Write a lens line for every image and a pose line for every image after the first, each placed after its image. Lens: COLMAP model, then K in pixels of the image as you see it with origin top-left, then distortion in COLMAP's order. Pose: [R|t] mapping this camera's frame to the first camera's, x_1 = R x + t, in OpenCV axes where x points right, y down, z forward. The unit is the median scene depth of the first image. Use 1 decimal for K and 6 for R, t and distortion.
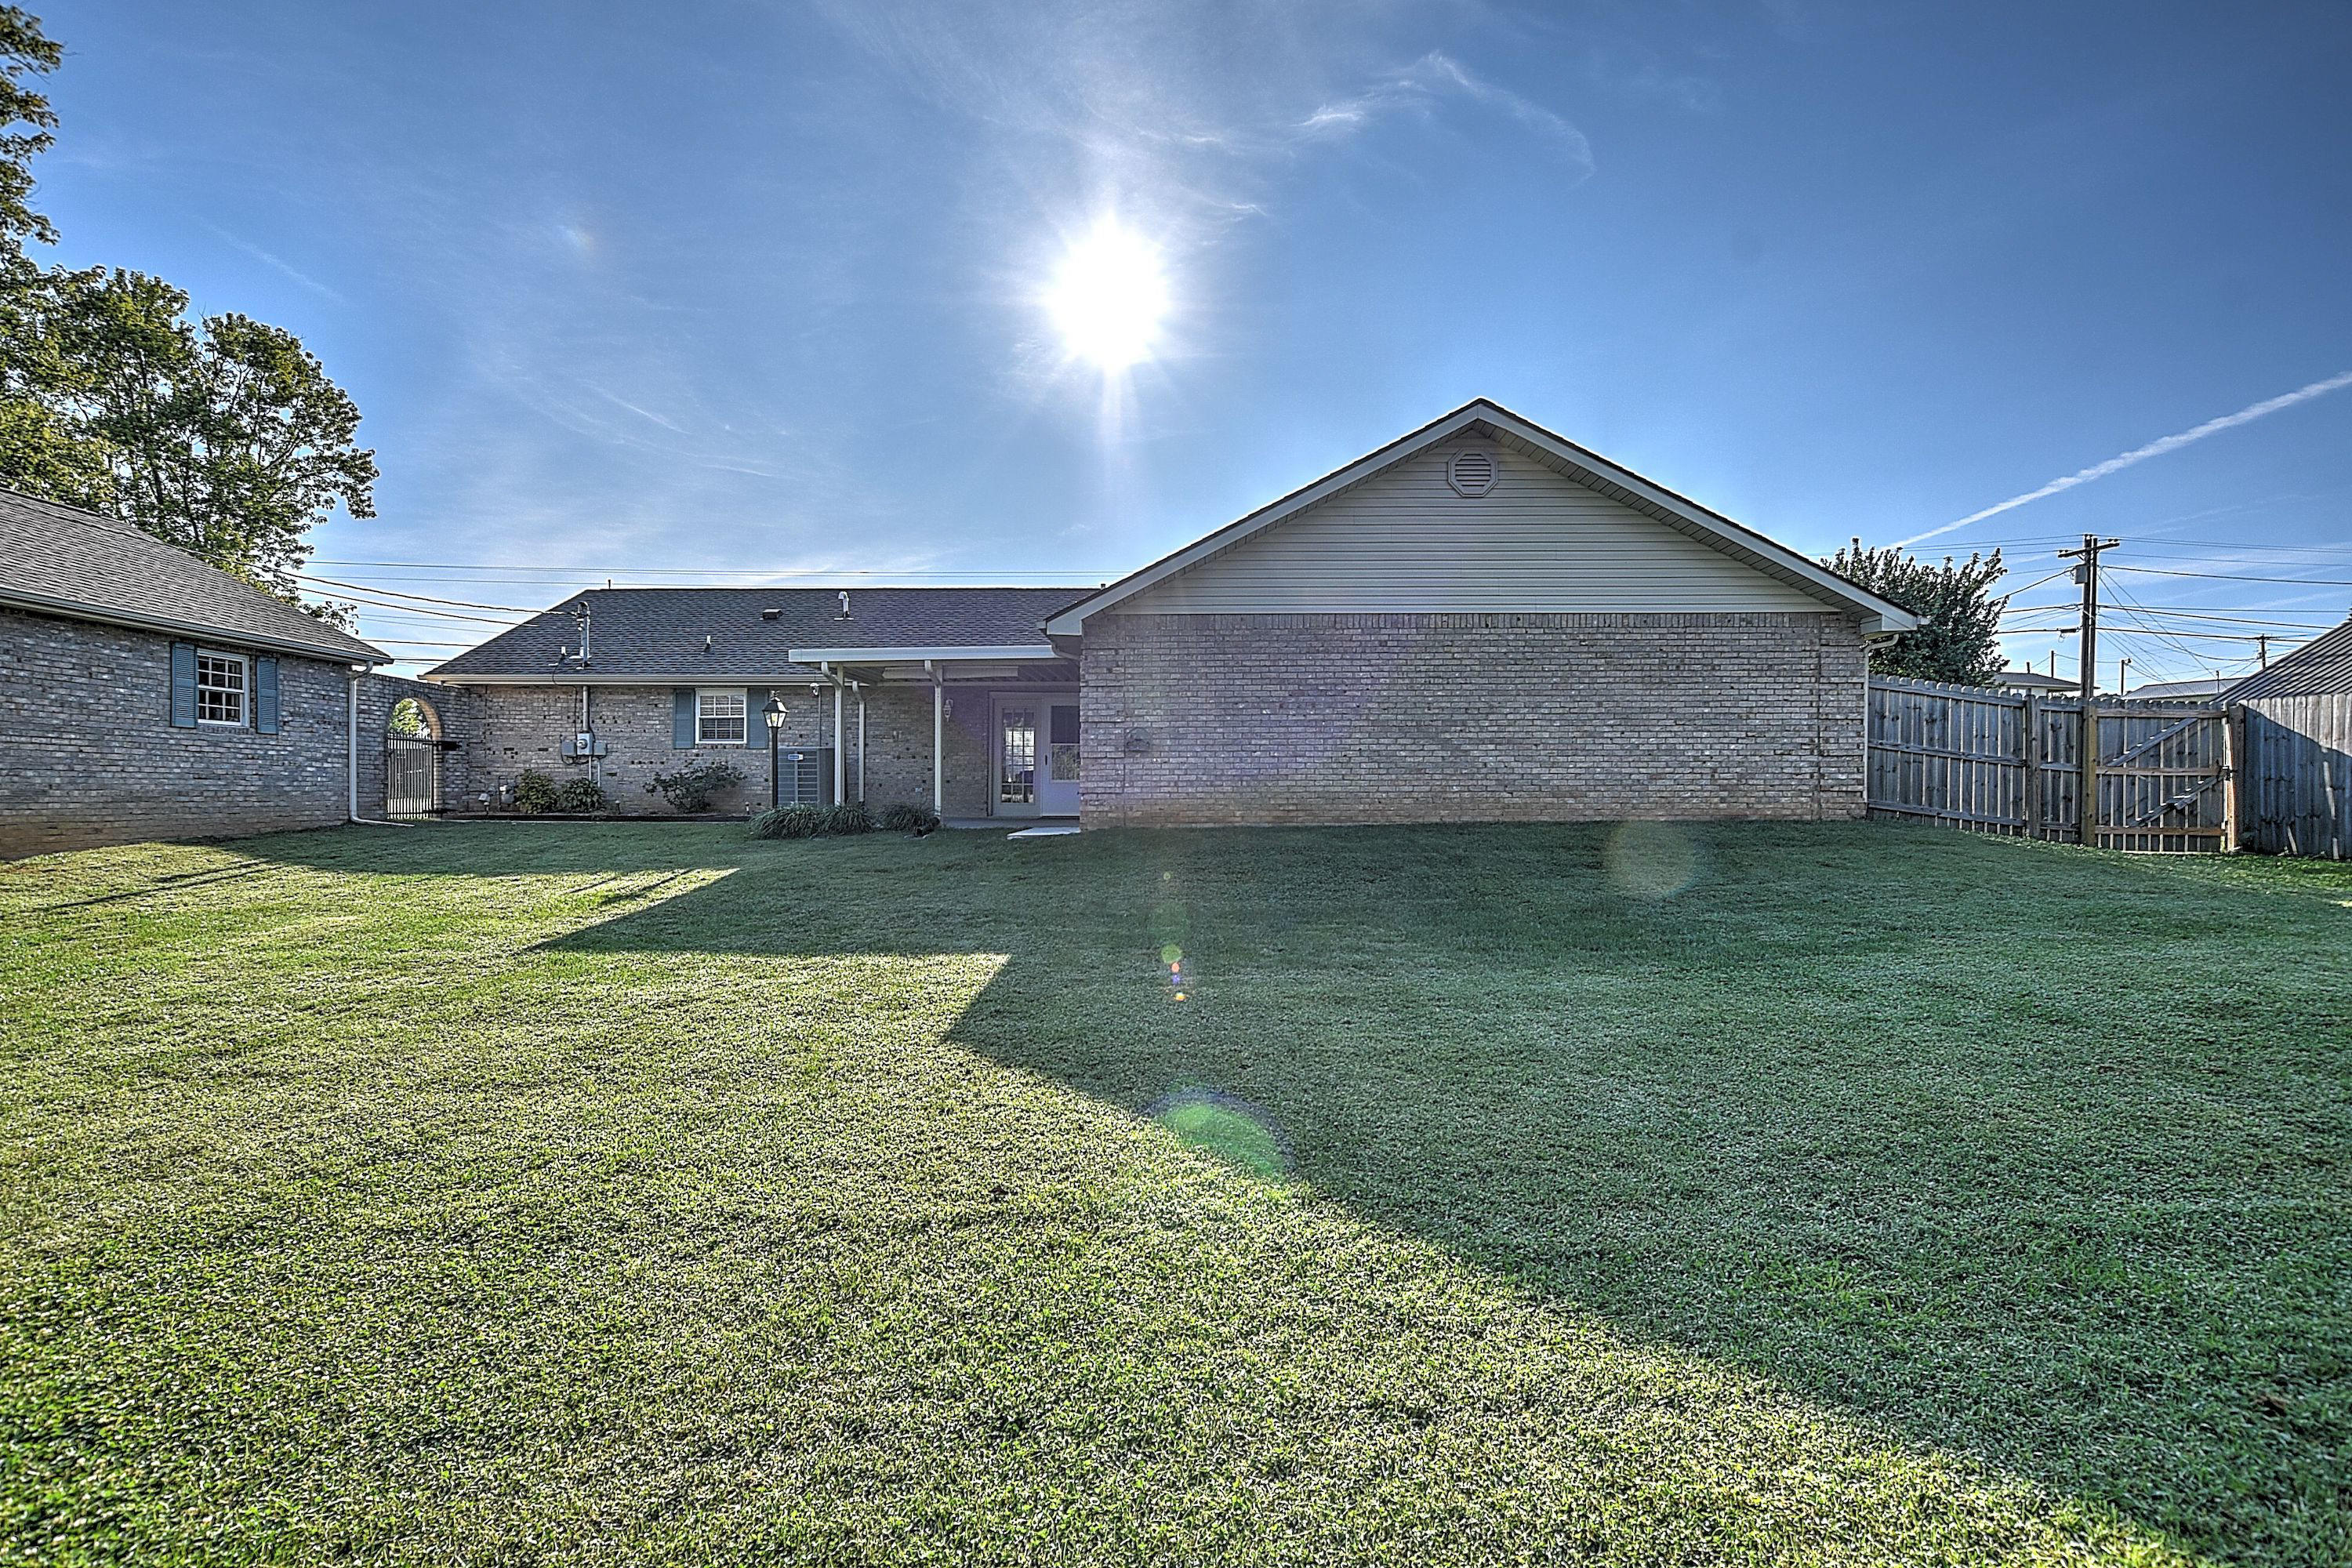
lens RADIAL K [[1016.2, 0, 1176.8], [0, 1016.2, 793.1], [0, 0, 1]] dist [-0.014575, 0.003088]
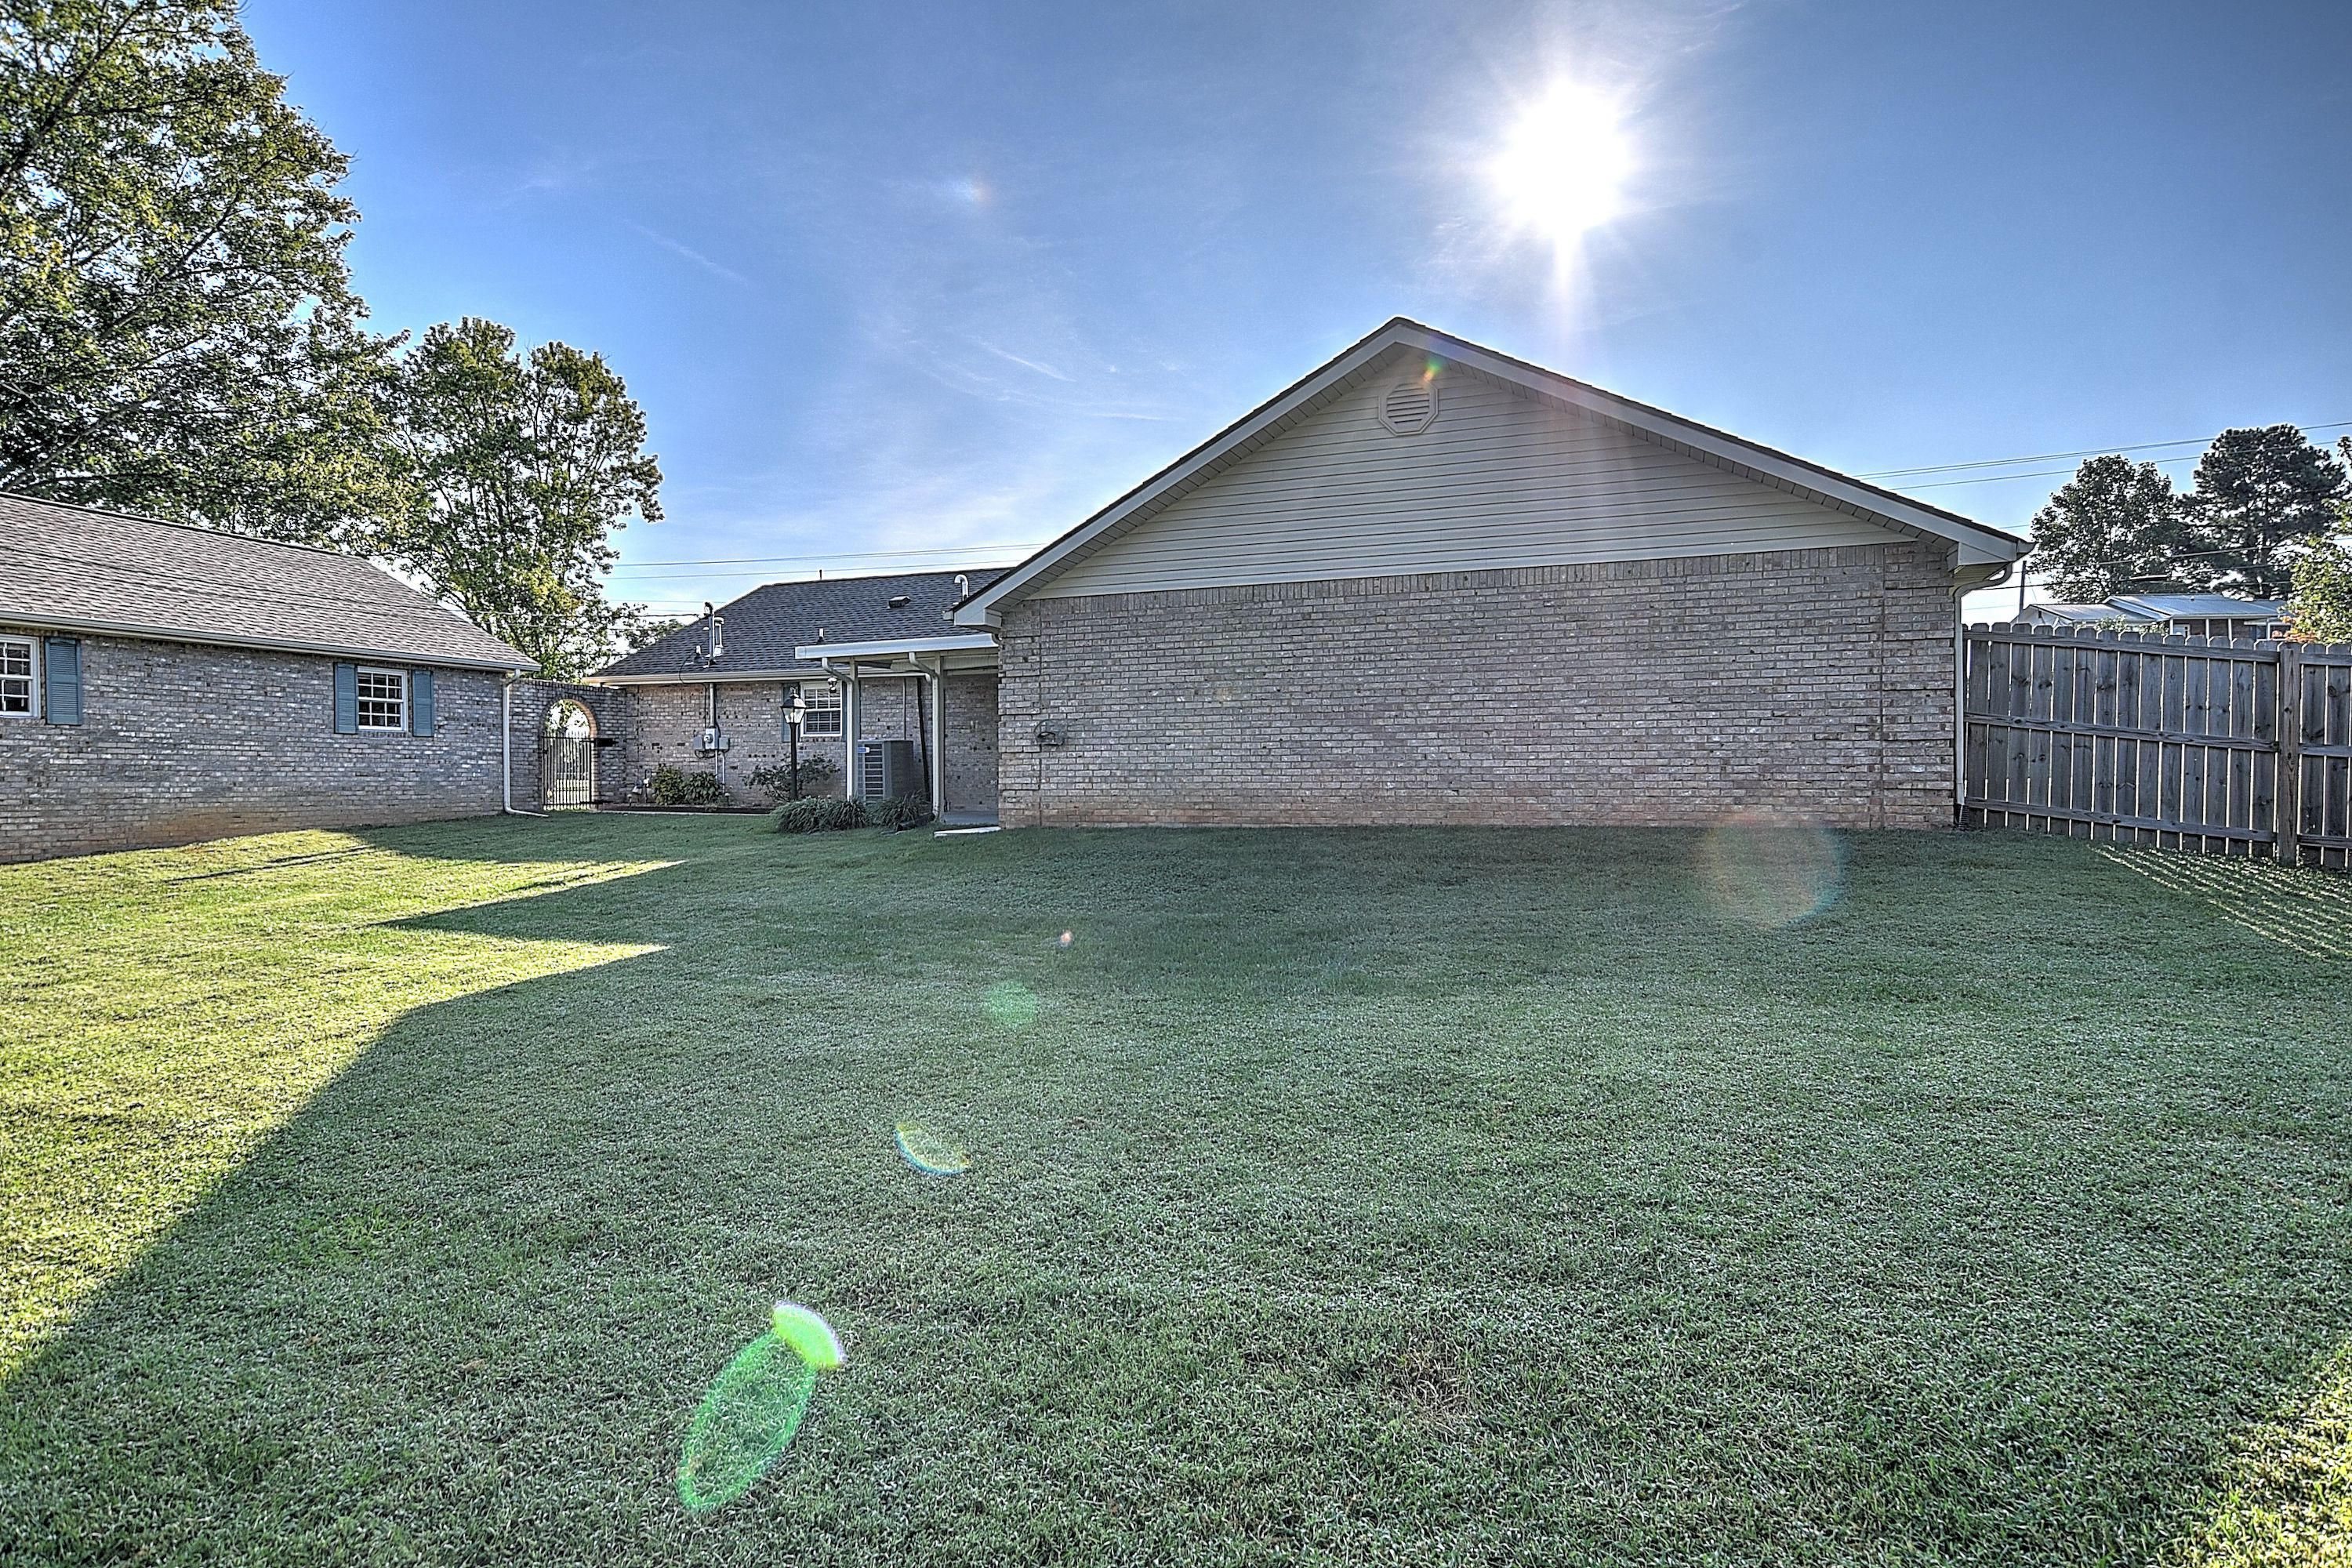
lens RADIAL K [[1241.6, 0, 1176.9], [0, 1241.6, 787.2], [0, 0, 1]] dist [-0.003587, -0.002465]
pose [[0.931076, 0.001351, -0.364823, 0.446852], [0.001098, 0.999978, 0.006504, -0.008885], [0.364824, -0.006456, 0.931054, -0.018821]]
